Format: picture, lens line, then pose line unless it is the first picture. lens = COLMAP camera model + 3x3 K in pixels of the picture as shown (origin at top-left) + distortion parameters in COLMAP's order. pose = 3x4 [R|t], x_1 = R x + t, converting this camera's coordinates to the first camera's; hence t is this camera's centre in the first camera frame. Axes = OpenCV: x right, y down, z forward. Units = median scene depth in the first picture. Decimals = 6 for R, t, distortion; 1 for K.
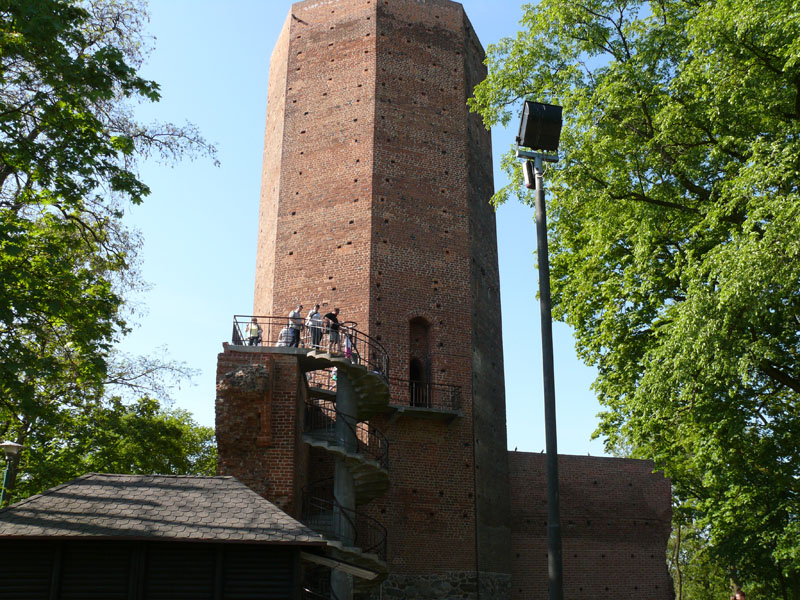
lens RADIAL K [[825.4, 0, 400.0], [0, 825.4, 300.0], [0, 0, 1]] dist [-0.199735, 0.273680]
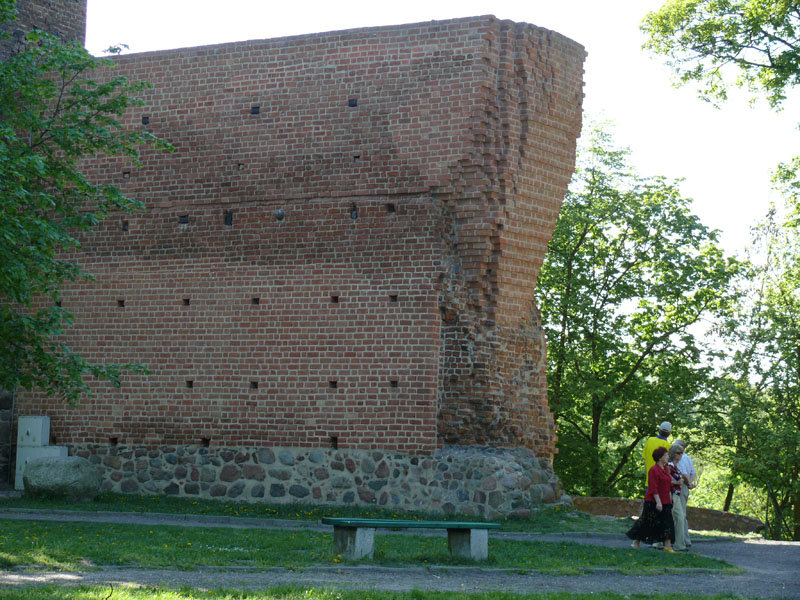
lens RADIAL K [[1855.8, 0, 400.0], [0, 1855.8, 300.0], [0, 0, 1]] dist [0.048466, 0.261291]
pose [[0.589327, -0.045121, -0.806633, 1.279608], [0.254425, 0.958001, 0.132296, 0.281831], [0.766786, -0.283193, 0.576056, 0.703604]]
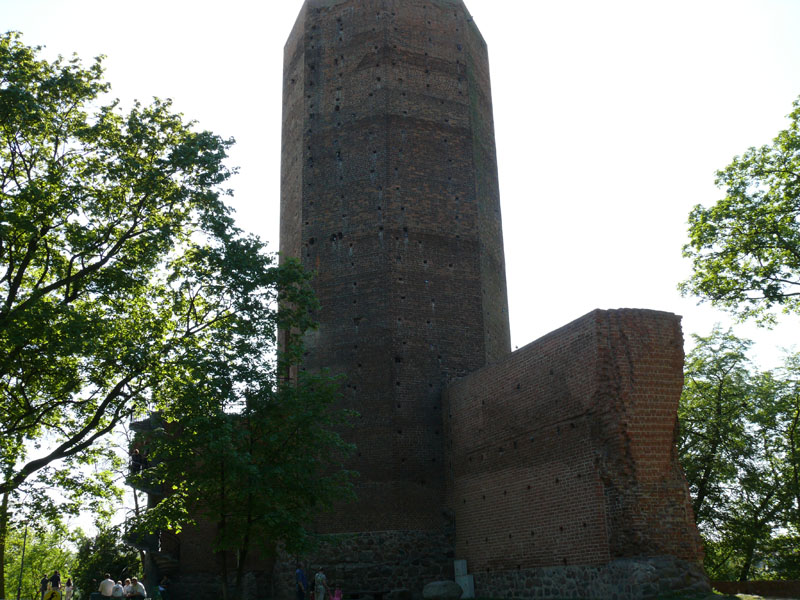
lens RADIAL K [[825.4, 0, 400.0], [0, 825.4, 300.0], [0, 0, 1]] dist [-0.199735, 0.273680]
pose [[0.008424, -0.324041, -0.946005, 1.249163], [0.387513, 0.873172, -0.295642, 0.438434], [0.921826, -0.364099, 0.132926, 1.105365]]
